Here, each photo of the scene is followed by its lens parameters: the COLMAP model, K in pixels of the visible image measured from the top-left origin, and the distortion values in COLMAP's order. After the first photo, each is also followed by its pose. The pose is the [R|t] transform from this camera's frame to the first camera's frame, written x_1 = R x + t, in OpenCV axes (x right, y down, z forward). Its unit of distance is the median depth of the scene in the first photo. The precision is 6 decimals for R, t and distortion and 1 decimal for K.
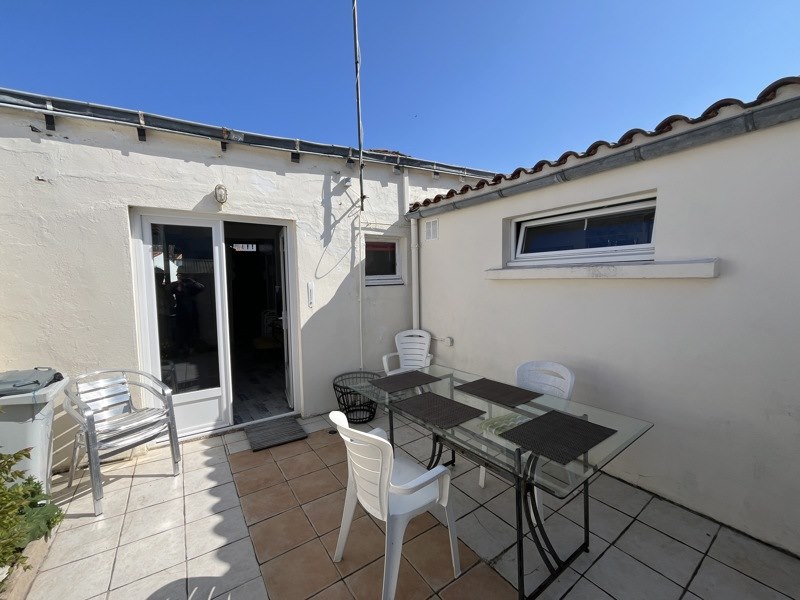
lens RADIAL K [[325.3, 0, 395.6], [0, 325.3, 299.5], [0, 0, 1]] dist [-0.002730, -0.000027]
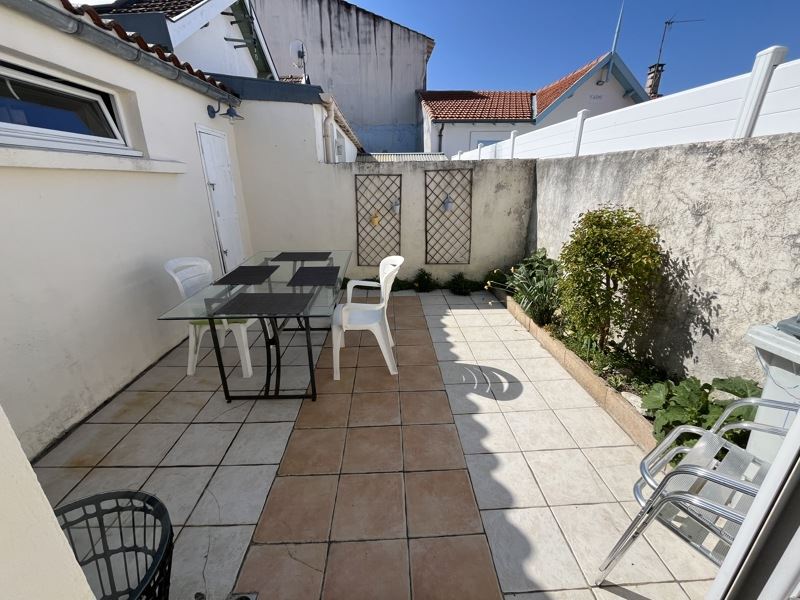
lens RADIAL K [[325.3, 0, 395.6], [0, 325.3, 299.5], [0, 0, 1]] dist [-0.002730, -0.000027]
pose [[-0.840448, -0.160017, 0.517728, -0.706221], [0.057064, 0.923961, 0.378207, -0.034052], [-0.538880, 0.347407, -0.767409, 1.611433]]
